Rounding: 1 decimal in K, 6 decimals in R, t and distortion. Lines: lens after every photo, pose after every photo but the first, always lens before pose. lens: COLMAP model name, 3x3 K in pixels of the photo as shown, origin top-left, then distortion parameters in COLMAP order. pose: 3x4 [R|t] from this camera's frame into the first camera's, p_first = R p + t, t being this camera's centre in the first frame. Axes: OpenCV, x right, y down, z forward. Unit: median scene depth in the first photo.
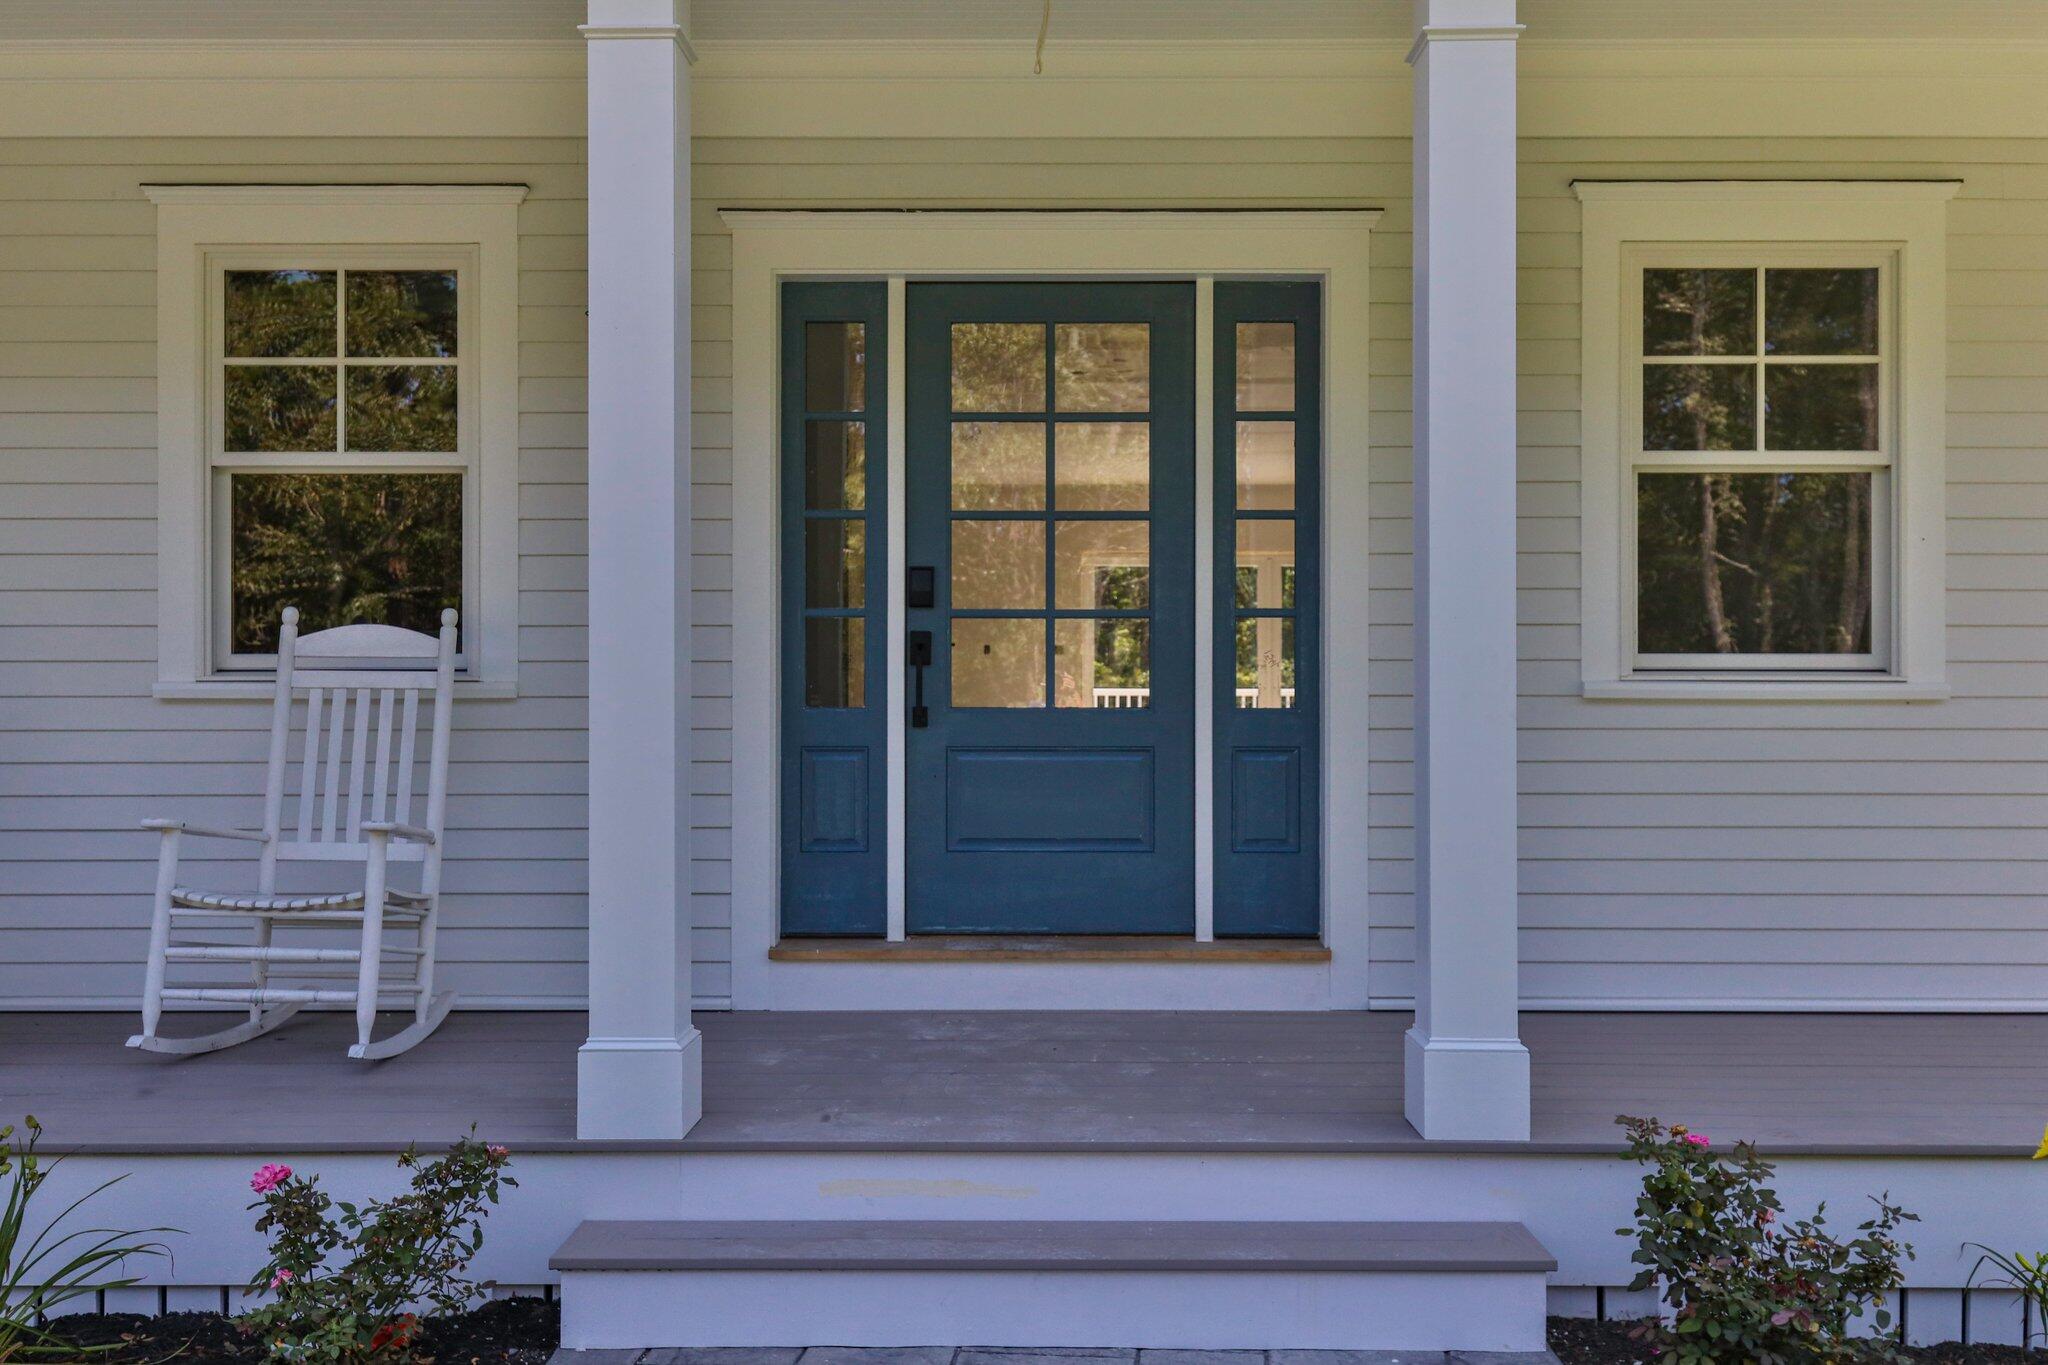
lens RADIAL K [[2240.6, 0, 1024.0], [0, 2240.6, 682.5], [0, 0, 1]] dist [0.021602, 0.005337]
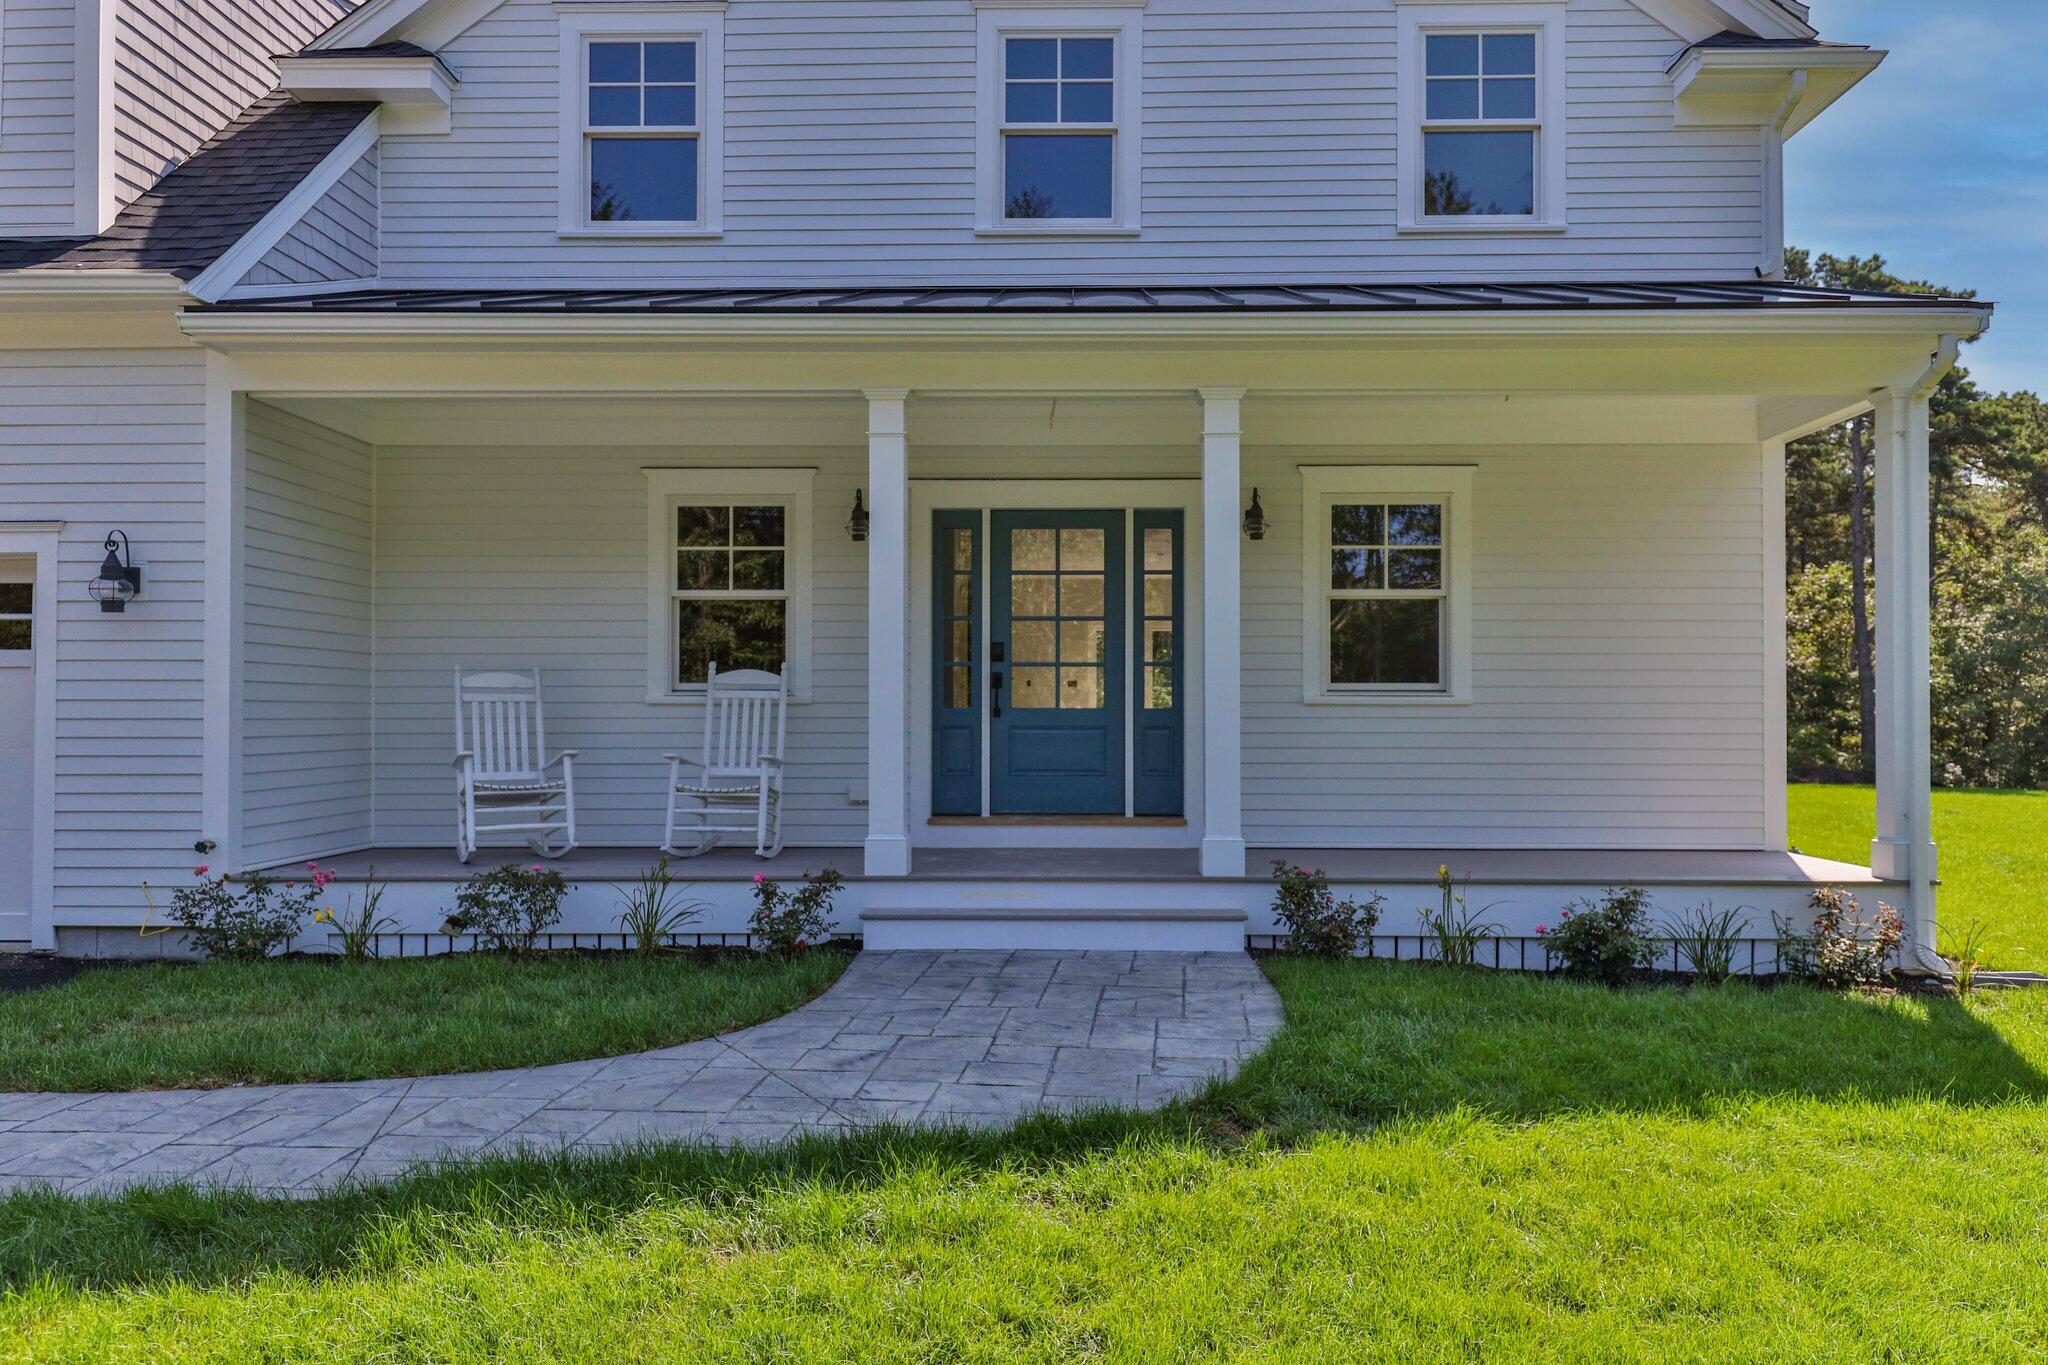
lens RADIAL K [[1514.1, 0, 1017.2], [0, 1514.1, 715.9], [0, 0, 1]] dist [0.089482, -0.000132]
pose [[0.999703, 0.000986, -0.024368, 0.008722], [-0.000845, 0.999983, 0.005780, 0.010467], [0.024373, -0.005758, 0.999686, -0.471830]]
